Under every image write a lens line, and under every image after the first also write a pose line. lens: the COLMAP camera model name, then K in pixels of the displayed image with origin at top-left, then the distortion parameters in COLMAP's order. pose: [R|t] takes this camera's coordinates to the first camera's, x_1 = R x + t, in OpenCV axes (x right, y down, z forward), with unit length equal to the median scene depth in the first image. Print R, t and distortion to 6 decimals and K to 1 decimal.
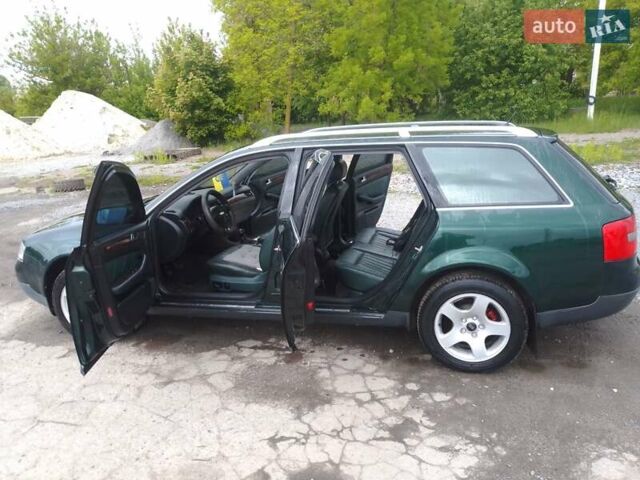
lens RADIAL K [[517.1, 0, 320.0], [0, 517.1, 240.0], [0, 0, 1]] dist [-0.009613, -0.004945]
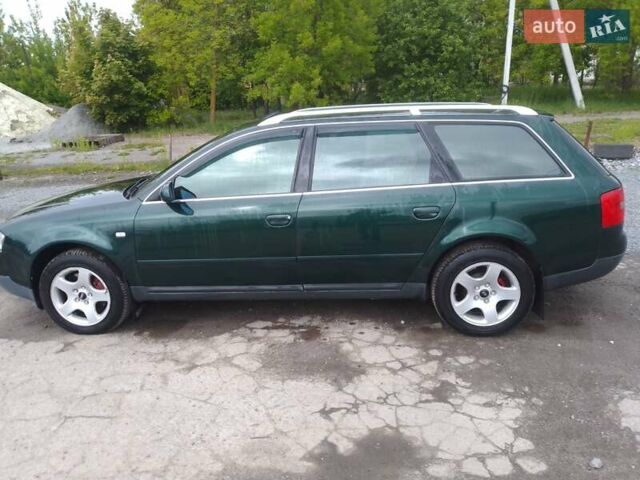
lens RADIAL K [[517.1, 0, 320.0], [0, 517.1, 240.0], [0, 0, 1]] dist [-0.009613, -0.004945]
pose [[0.984775, -0.034907, 0.170291, -0.217529], [0.031291, 0.999225, 0.023873, 0.020957], [-0.170992, -0.018181, 0.985105, 0.006713]]
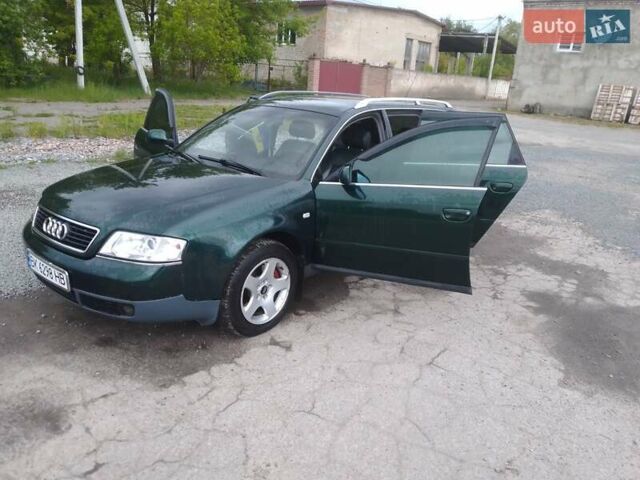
lens RADIAL K [[517.1, 0, 320.0], [0, 517.1, 240.0], [0, 0, 1]] dist [-0.009613, -0.004945]
pose [[0.408982, -0.193541, 0.891782, -1.377129], [0.151649, 0.978076, 0.142721, -0.068410], [-0.899853, 0.076868, 0.429366, 0.662954]]
